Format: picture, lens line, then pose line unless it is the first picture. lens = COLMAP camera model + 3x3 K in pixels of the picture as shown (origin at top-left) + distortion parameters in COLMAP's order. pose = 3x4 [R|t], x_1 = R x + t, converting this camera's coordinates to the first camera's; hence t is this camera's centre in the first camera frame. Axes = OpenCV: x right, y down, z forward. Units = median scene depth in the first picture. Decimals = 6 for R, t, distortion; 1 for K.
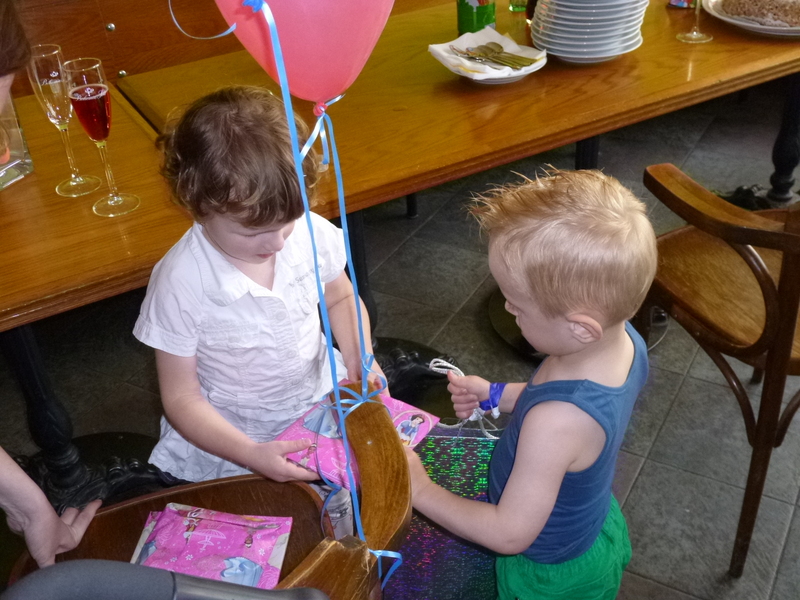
lens RADIAL K [[893.1, 0, 400.0], [0, 893.1, 300.0], [0, 0, 1]] dist [-0.007417, -0.015097]
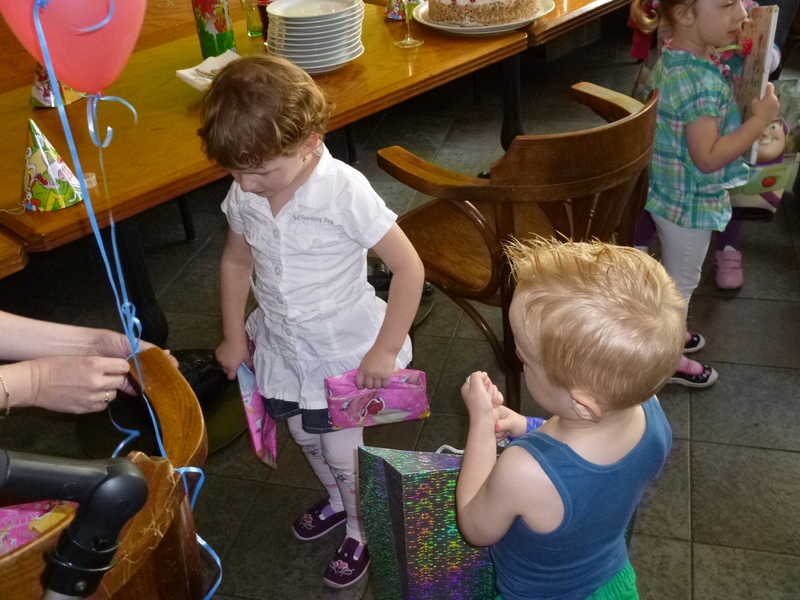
lens RADIAL K [[917.4, 0, 400.0], [0, 917.4, 300.0], [0, 0, 1]] dist [-0.018163, 0.013370]
pose [[0.965769, -0.149418, 0.212048, 0.016988], [0.160277, 0.986455, -0.034883, 0.078434], [-0.203964, 0.067676, 0.976636, -0.145599]]
